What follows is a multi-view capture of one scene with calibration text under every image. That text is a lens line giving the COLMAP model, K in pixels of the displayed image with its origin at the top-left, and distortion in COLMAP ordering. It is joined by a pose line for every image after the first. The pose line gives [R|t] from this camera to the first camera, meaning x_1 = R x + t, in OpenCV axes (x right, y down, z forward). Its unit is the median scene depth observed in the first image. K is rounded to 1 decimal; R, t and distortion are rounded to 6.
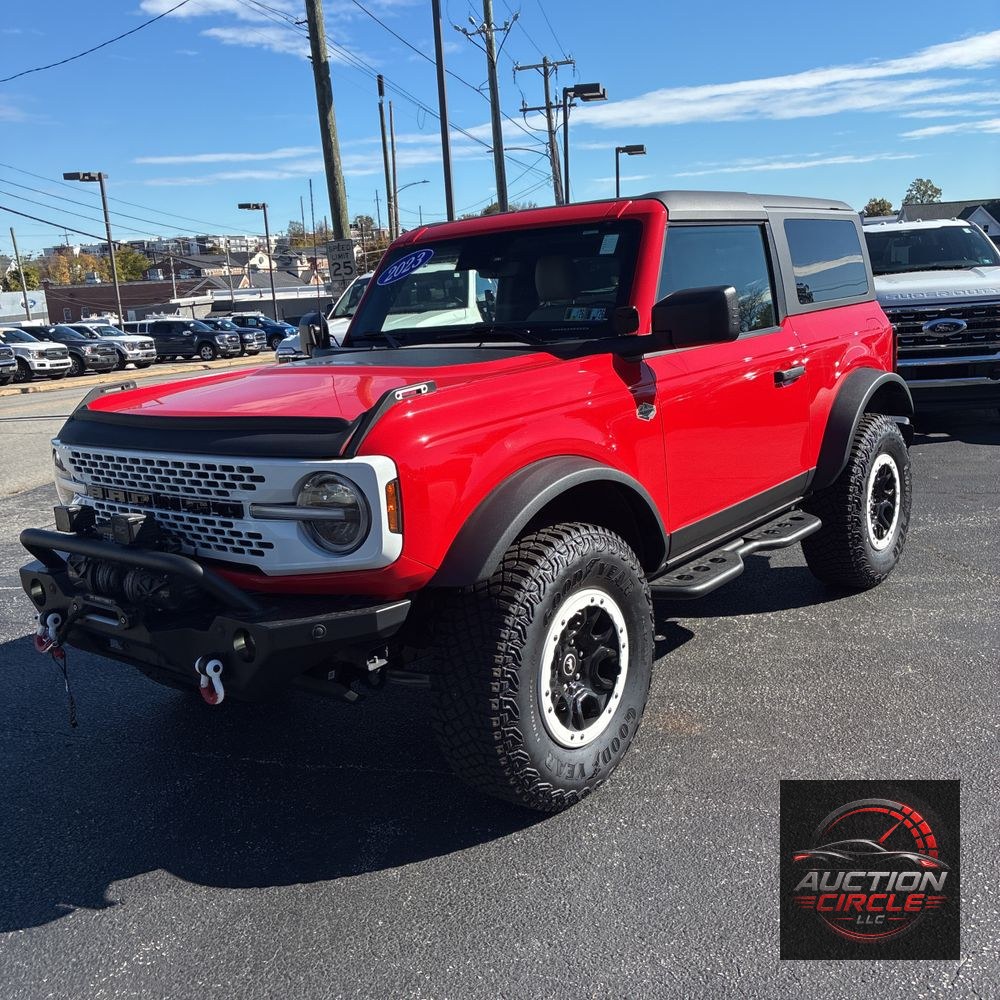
lens RADIAL K [[1001.6, 0, 499.2], [0, 1001.6, 505.3], [0, 0, 1]] dist [0.027598, -0.006510]
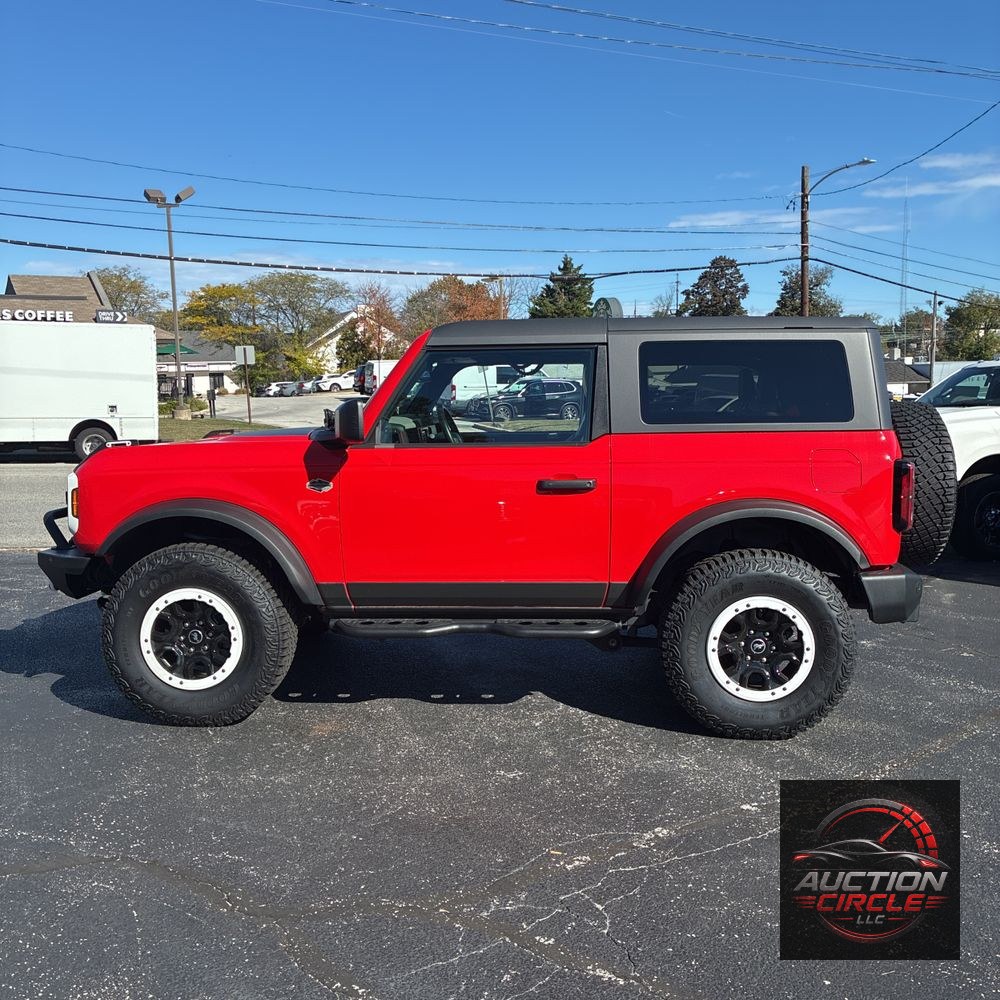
lens RADIAL K [[1001.1, 0, 525.9], [0, 1001.1, 498.2], [0, 0, 1]] dist [0.116477, -0.346705]
pose [[0.596641, 0.150709, -0.788230, 1.481414], [-0.207367, 0.977803, 0.029991, -0.186998], [0.775254, 0.145559, 0.614650, 0.406221]]
